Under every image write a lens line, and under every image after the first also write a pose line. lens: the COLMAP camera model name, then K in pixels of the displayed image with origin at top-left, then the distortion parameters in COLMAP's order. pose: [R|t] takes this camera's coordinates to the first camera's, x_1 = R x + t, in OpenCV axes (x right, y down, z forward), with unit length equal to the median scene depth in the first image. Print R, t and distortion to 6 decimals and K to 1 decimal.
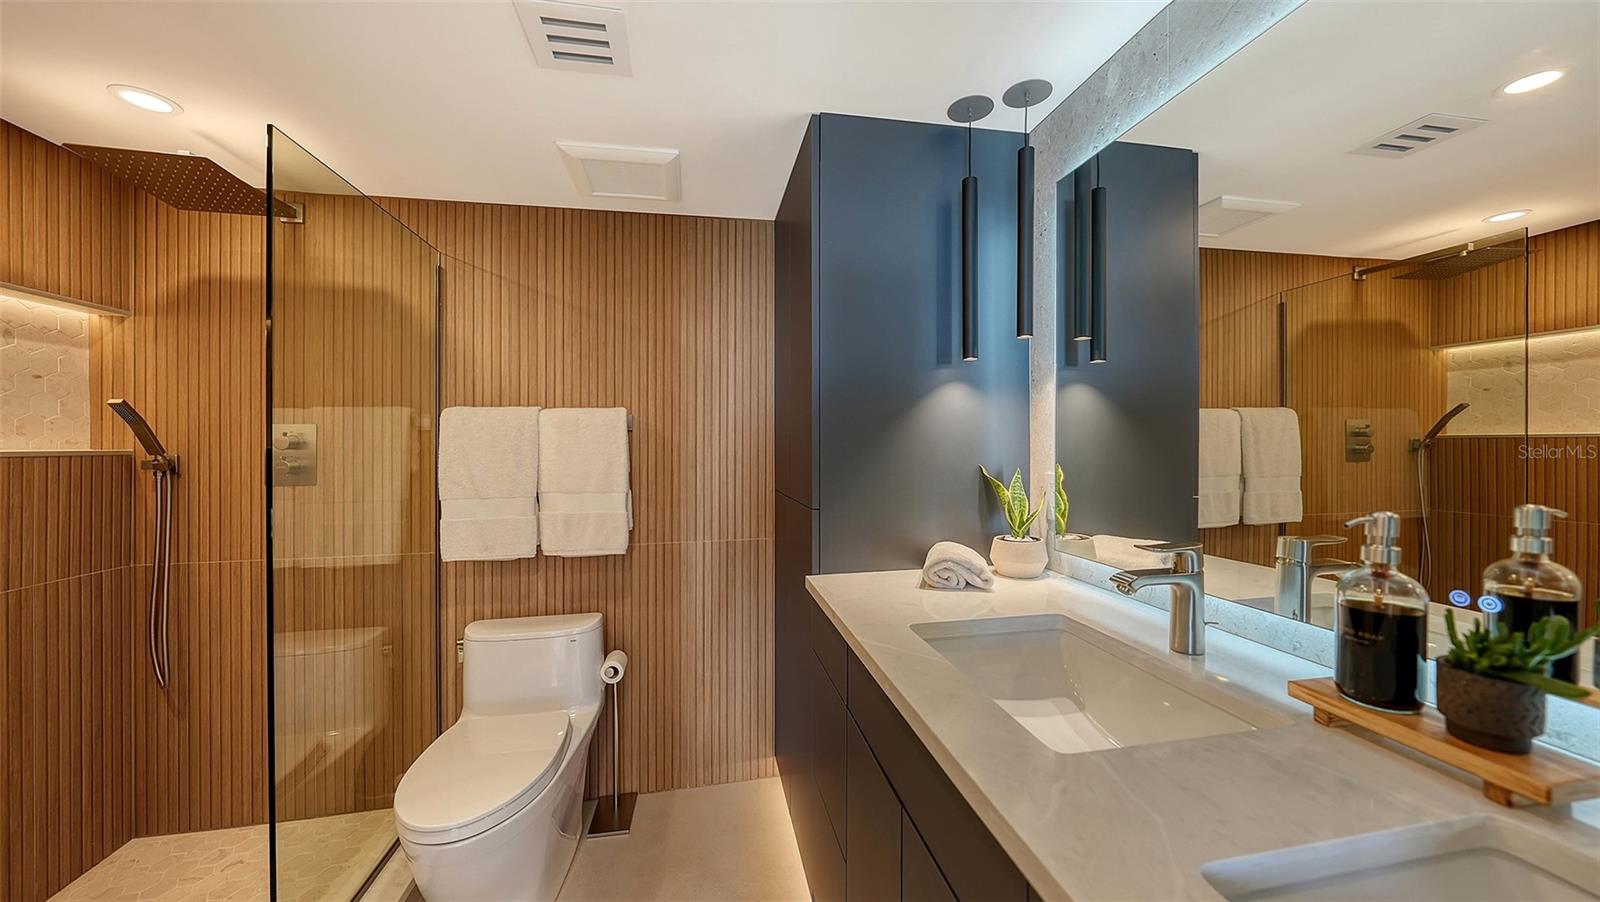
lens RADIAL K [[554.1, 0, 800.5], [0, 554.1, 452.5], [0, 0, 1]] dist [-0.002269, -0.000370]
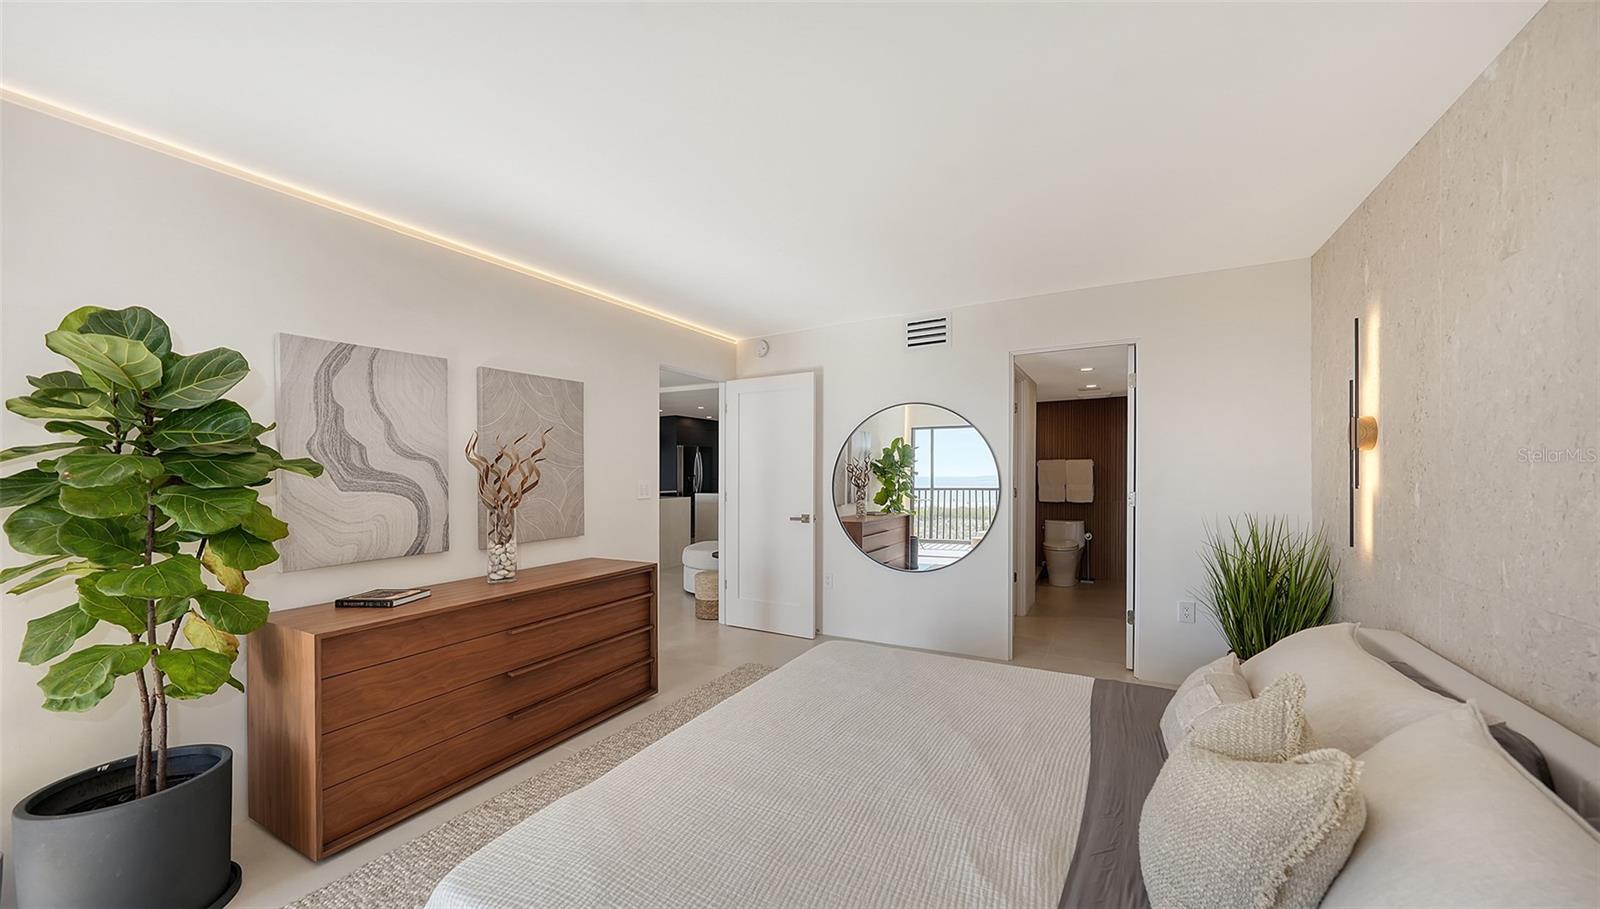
lens RADIAL K [[564.4, 0, 800.0], [0, 564.4, 454.5], [0, 0, 1]] dist [-0.001213, -0.000174]
pose [[0.774604, -0.002729, -0.632441, 0.481618], [-0.016484, 0.999564, -0.024503, 0.001769], [0.632232, 0.029406, 0.774221, -2.812397]]
